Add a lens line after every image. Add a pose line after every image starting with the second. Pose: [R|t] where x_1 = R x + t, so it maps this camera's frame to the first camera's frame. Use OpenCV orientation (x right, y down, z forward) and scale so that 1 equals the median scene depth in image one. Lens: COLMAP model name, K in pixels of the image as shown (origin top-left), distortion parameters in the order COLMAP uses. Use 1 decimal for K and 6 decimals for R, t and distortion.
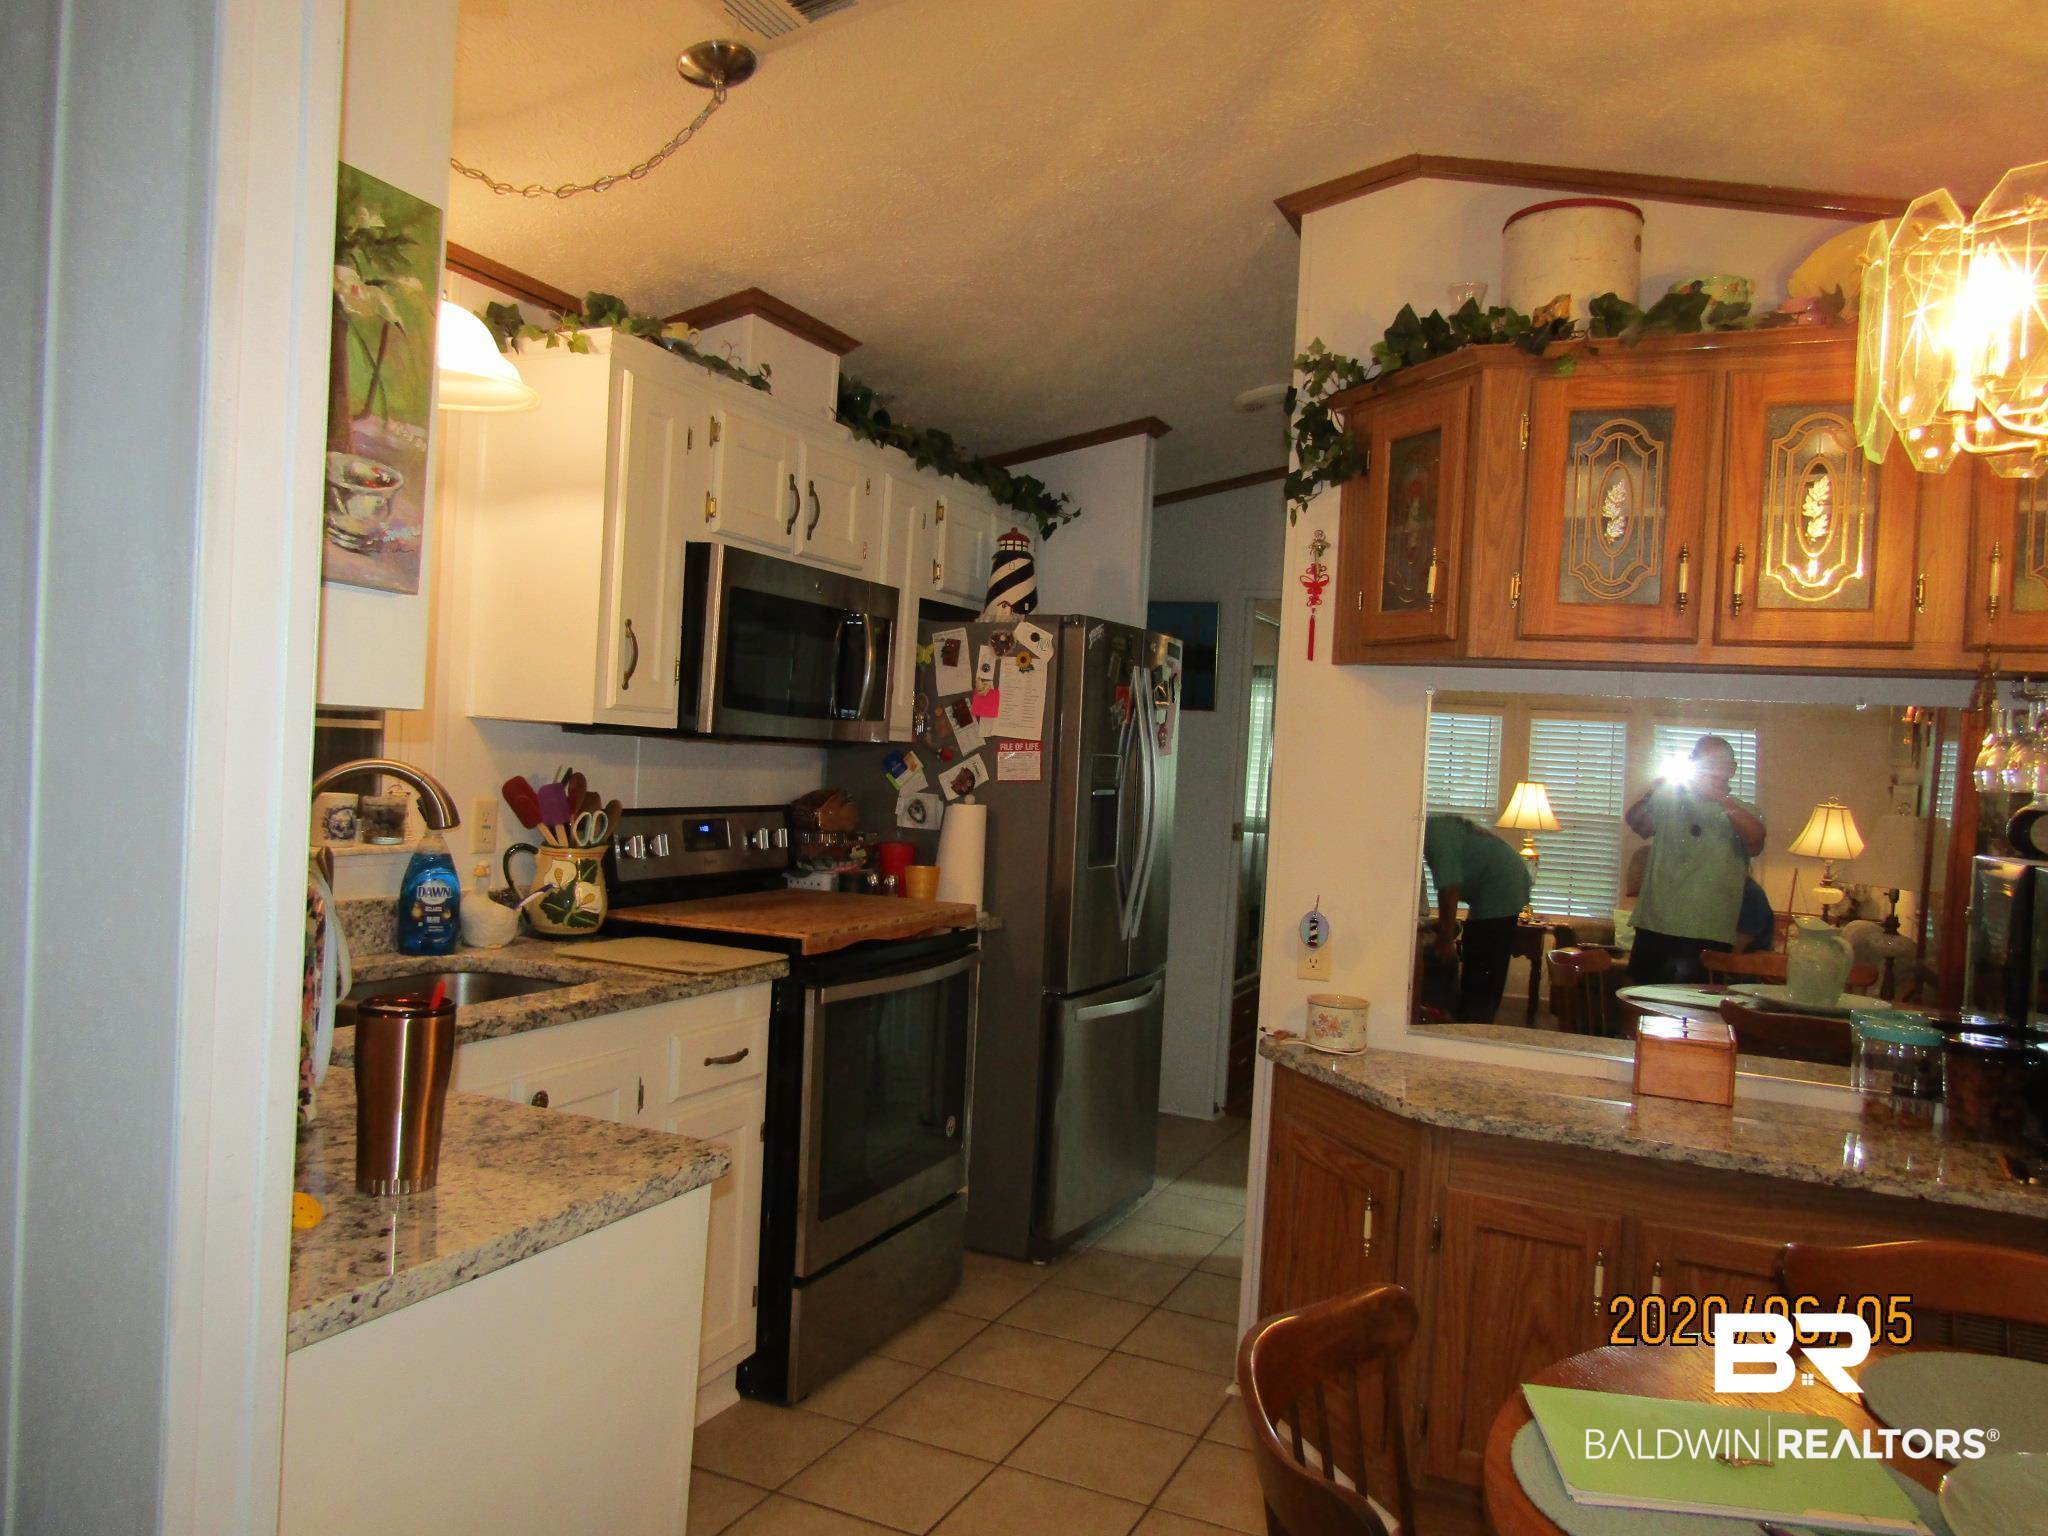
lens RADIAL K [[1454.6, 0, 1023.4], [0, 1454.6, 764.1], [0, 0, 1]] dist [-0.006207, -0.006223]
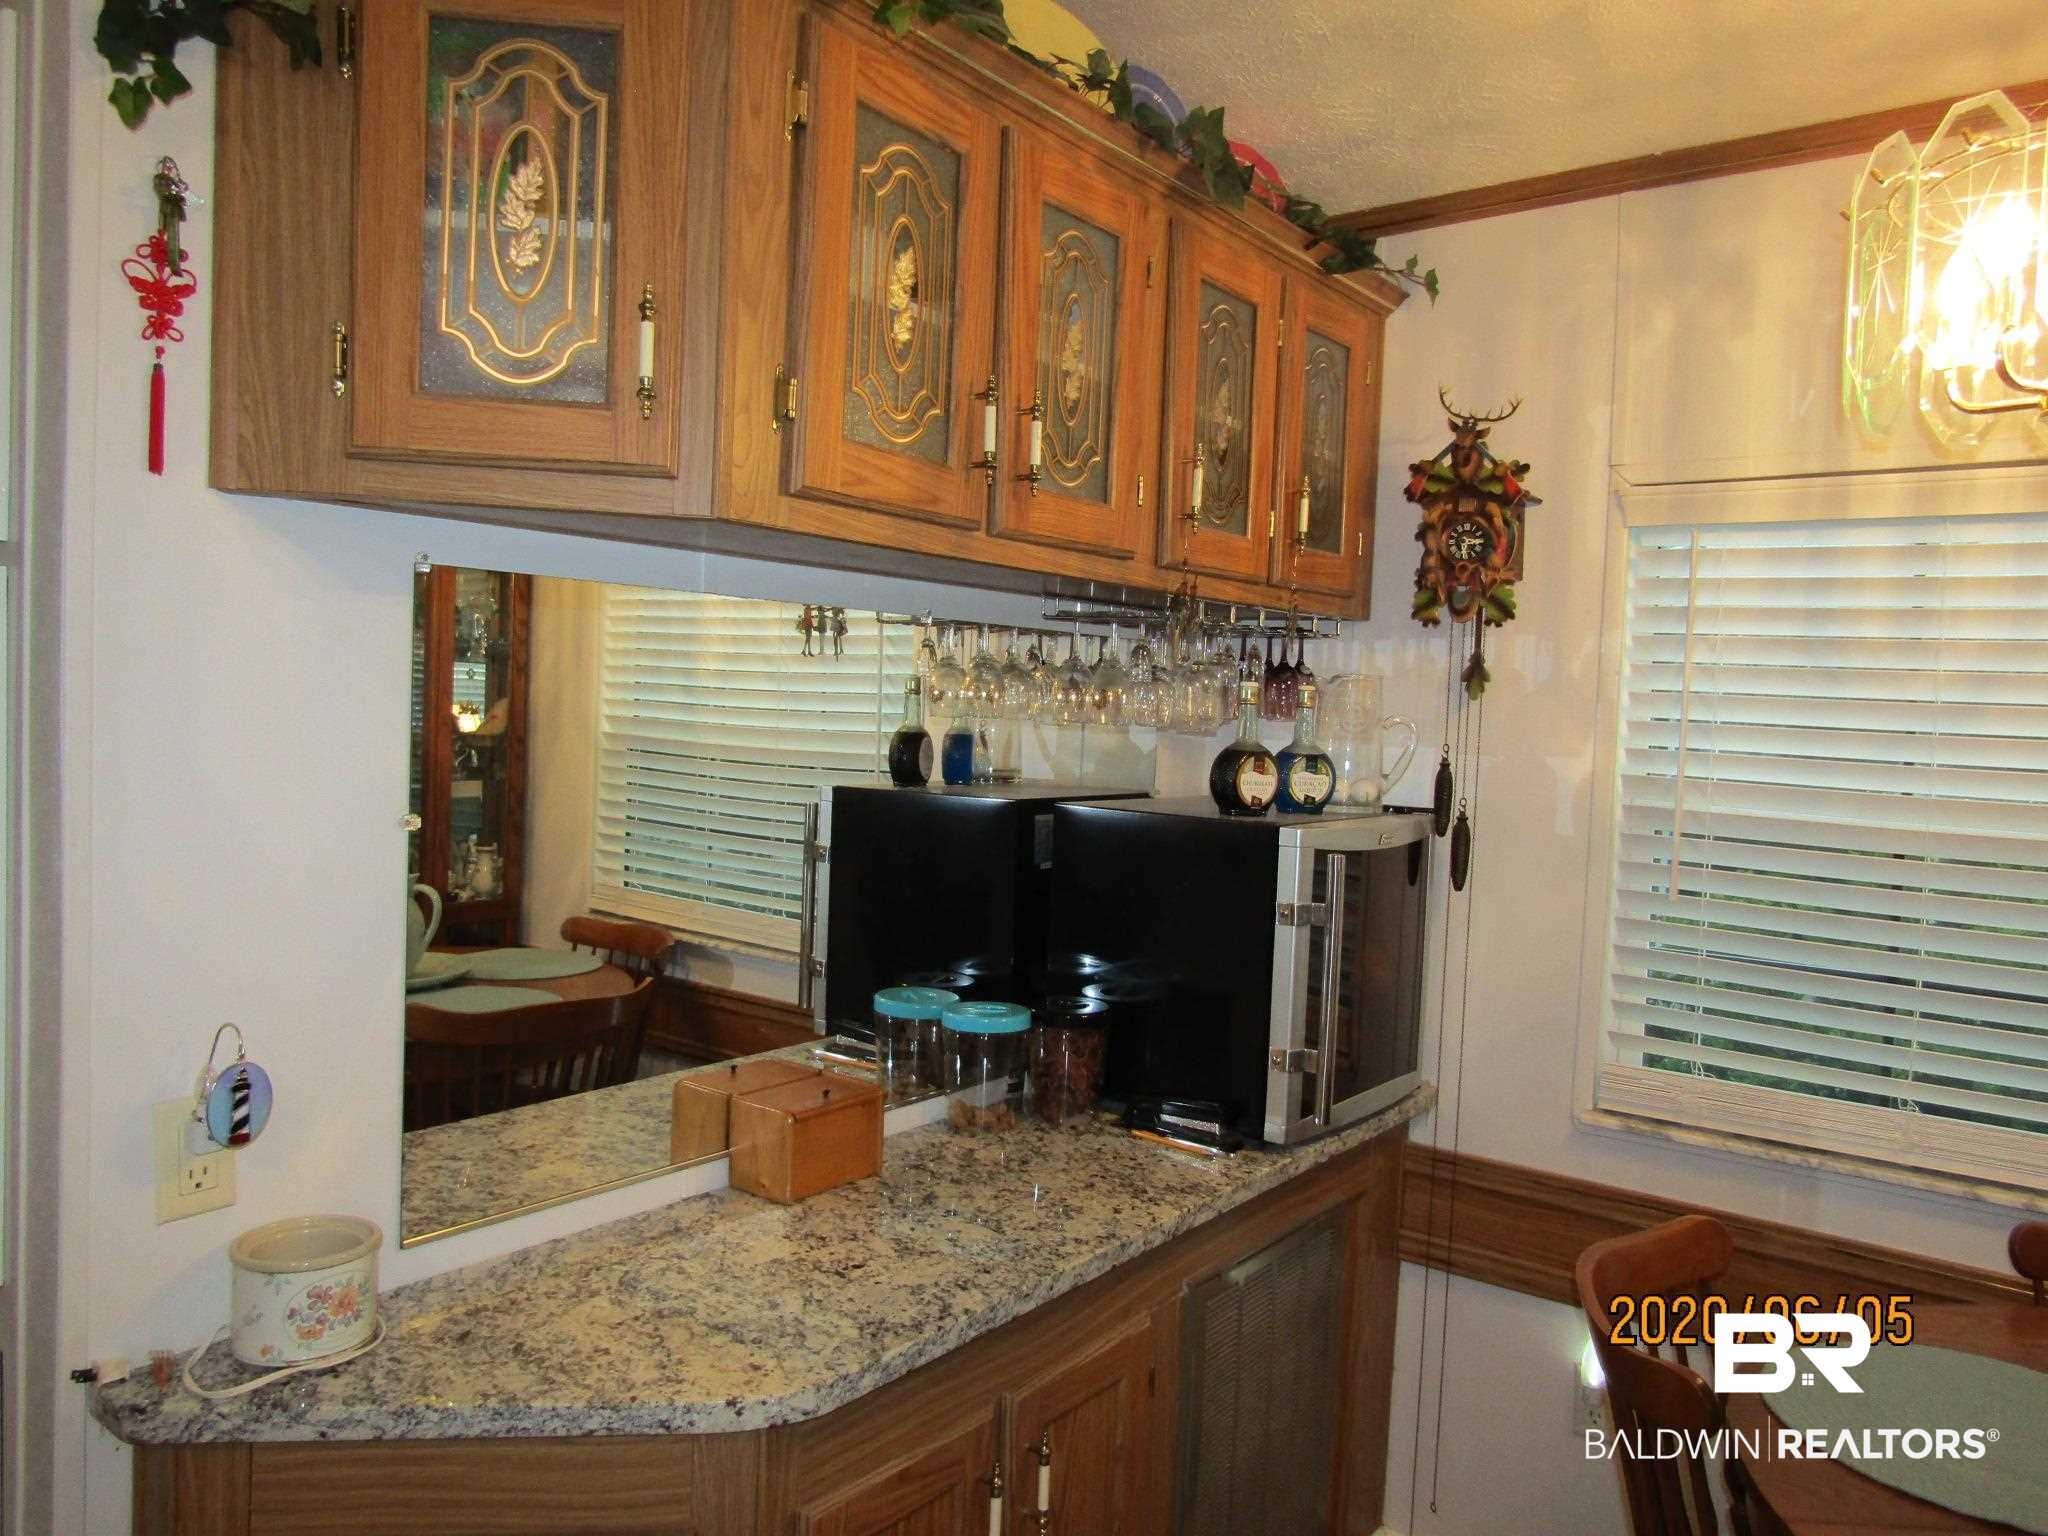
lens RADIAL K [[1454.6, 0, 1035.0], [0, 1454.6, 772.1], [0, 0, 1]] dist [-0.006207, -0.006223]
pose [[0.231672, -0.089074, 0.968707, -0.156523], [-0.013639, 0.995404, 0.094791, -0.029723], [-0.972698, -0.035173, 0.229392, 0.672937]]
